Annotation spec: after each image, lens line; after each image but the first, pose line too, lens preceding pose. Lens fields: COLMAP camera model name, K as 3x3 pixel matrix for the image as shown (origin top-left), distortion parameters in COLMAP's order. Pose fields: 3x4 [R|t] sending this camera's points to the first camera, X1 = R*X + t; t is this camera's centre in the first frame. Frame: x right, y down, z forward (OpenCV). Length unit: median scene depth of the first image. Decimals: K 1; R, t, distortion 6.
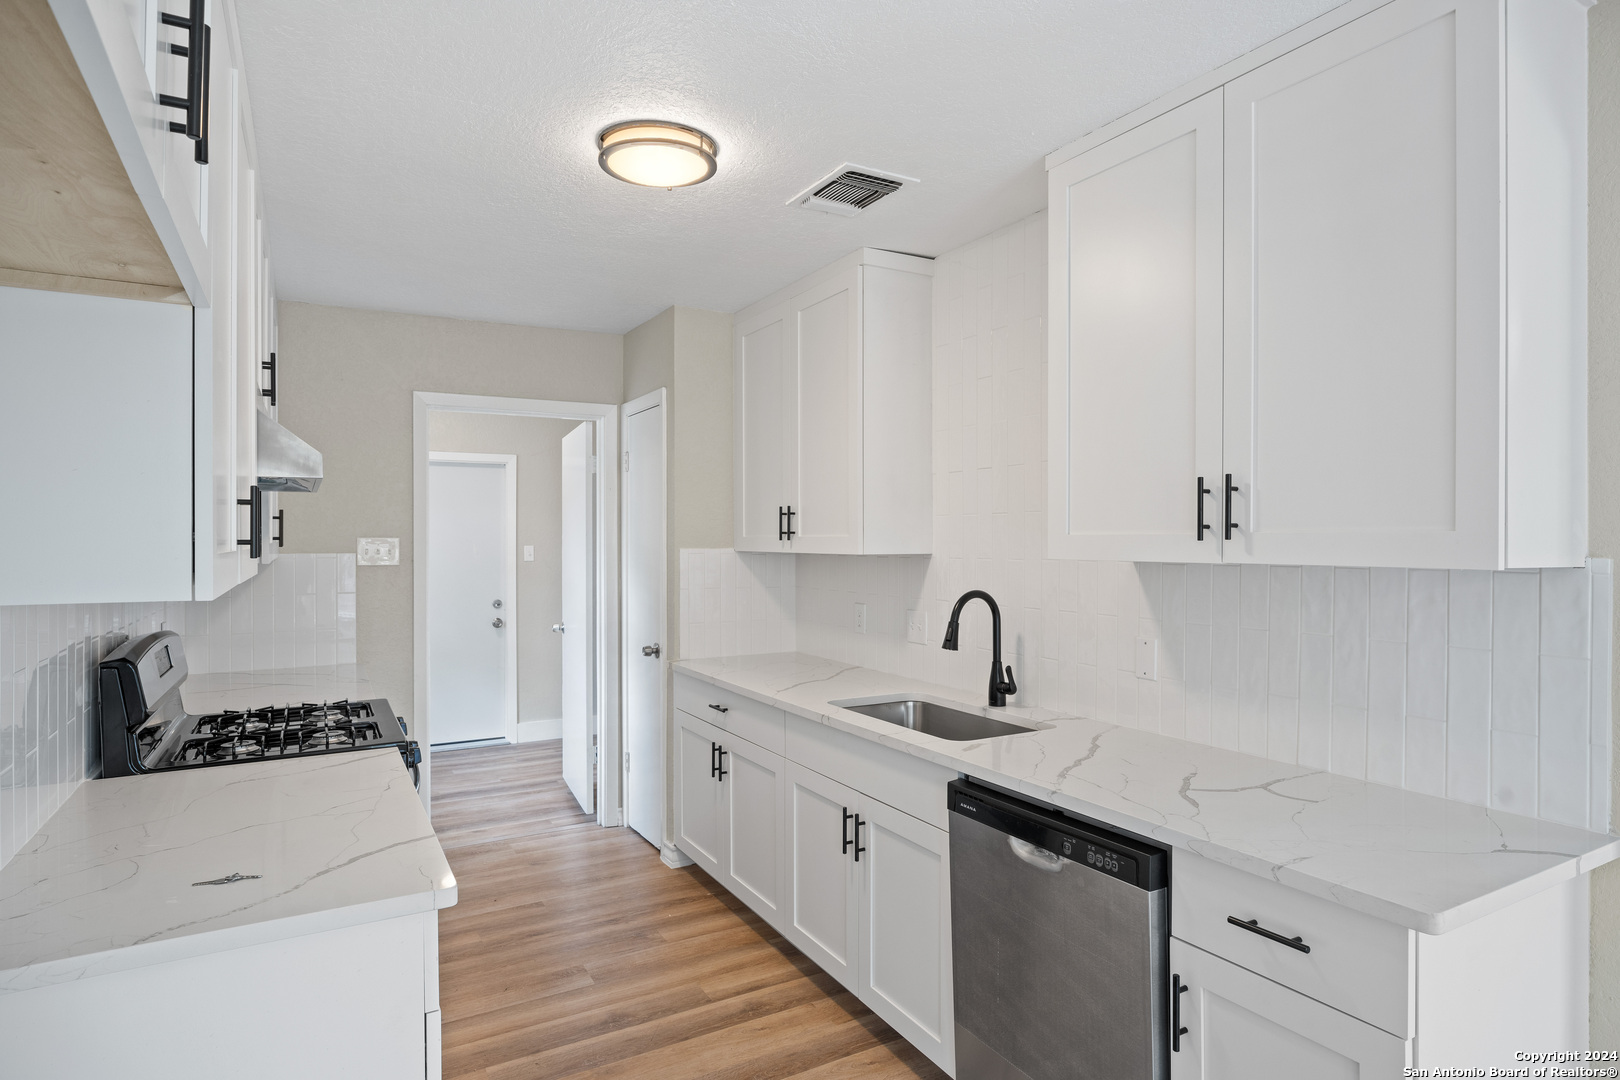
lens RADIAL K [[885.9, 0, 811.7], [0, 885.9, 536.4], [0, 0, 1]] dist [-0.014280, -0.000224]
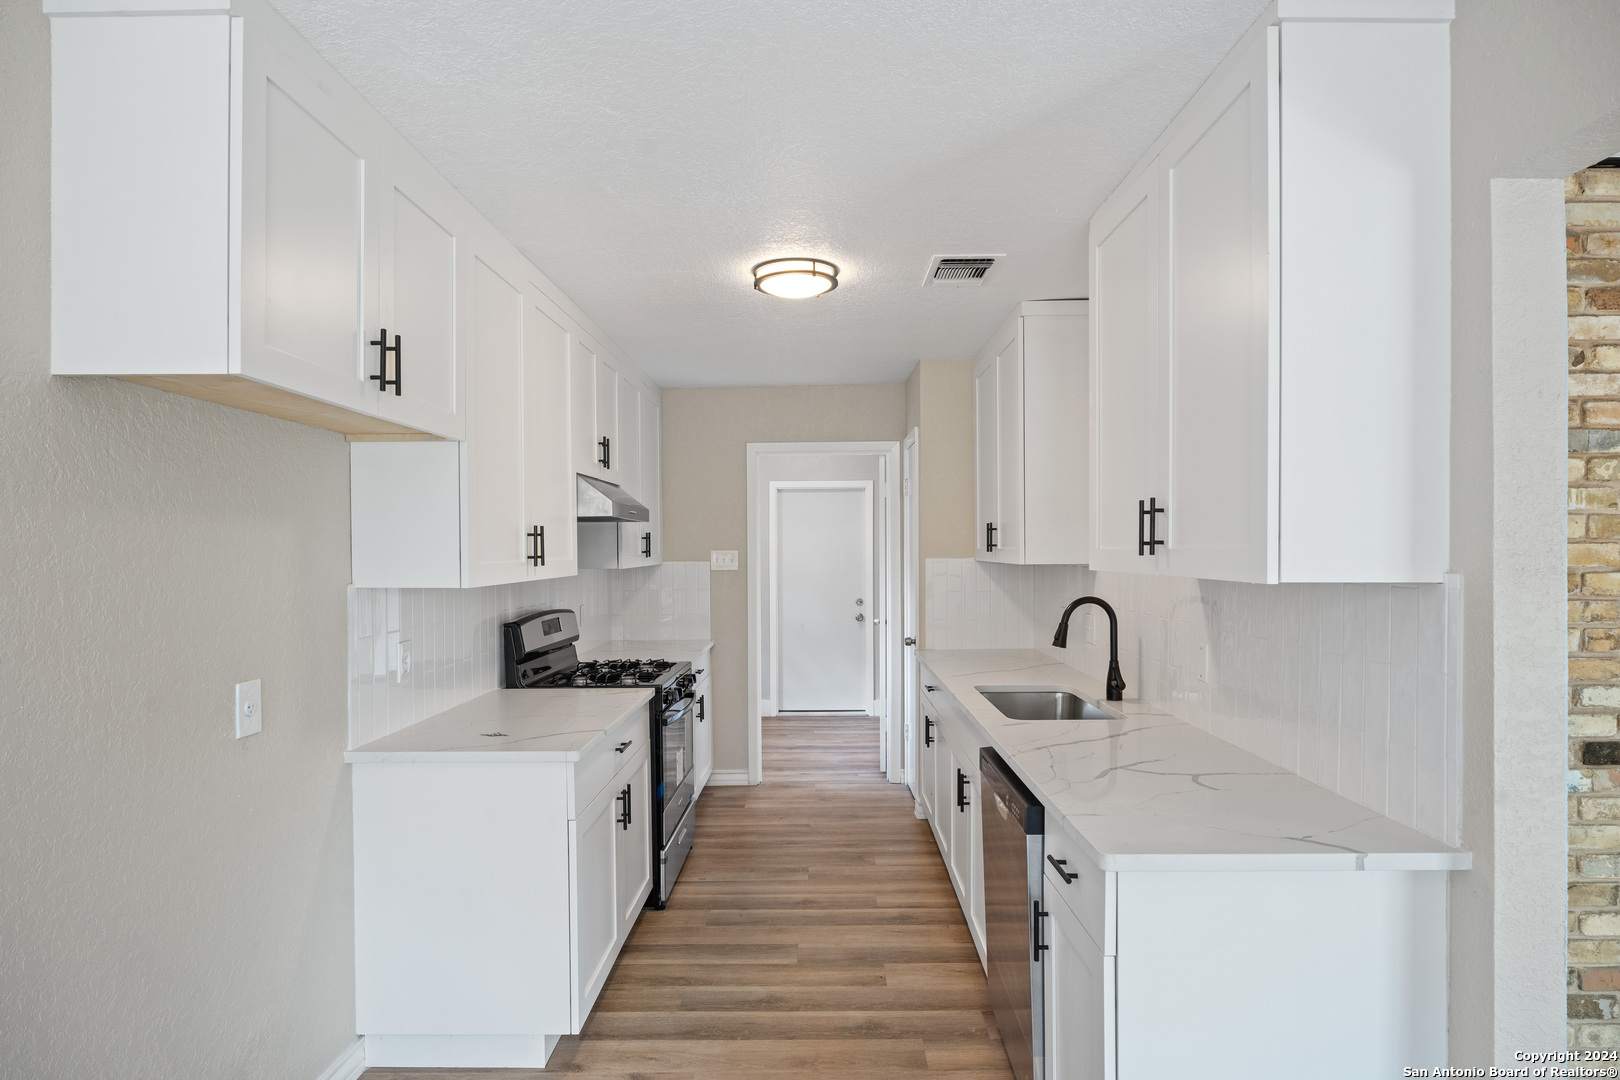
lens RADIAL K [[846.7, 0, 817.0], [0, 846.7, 551.1], [0, 0, 1]] dist [-0.017246, 0.000875]
pose [[0.863633, -0.002806, -0.504114, 0.392382], [0.007400, 0.999947, 0.007111, -0.007206], [0.504067, -0.009871, 0.863608, -0.102377]]
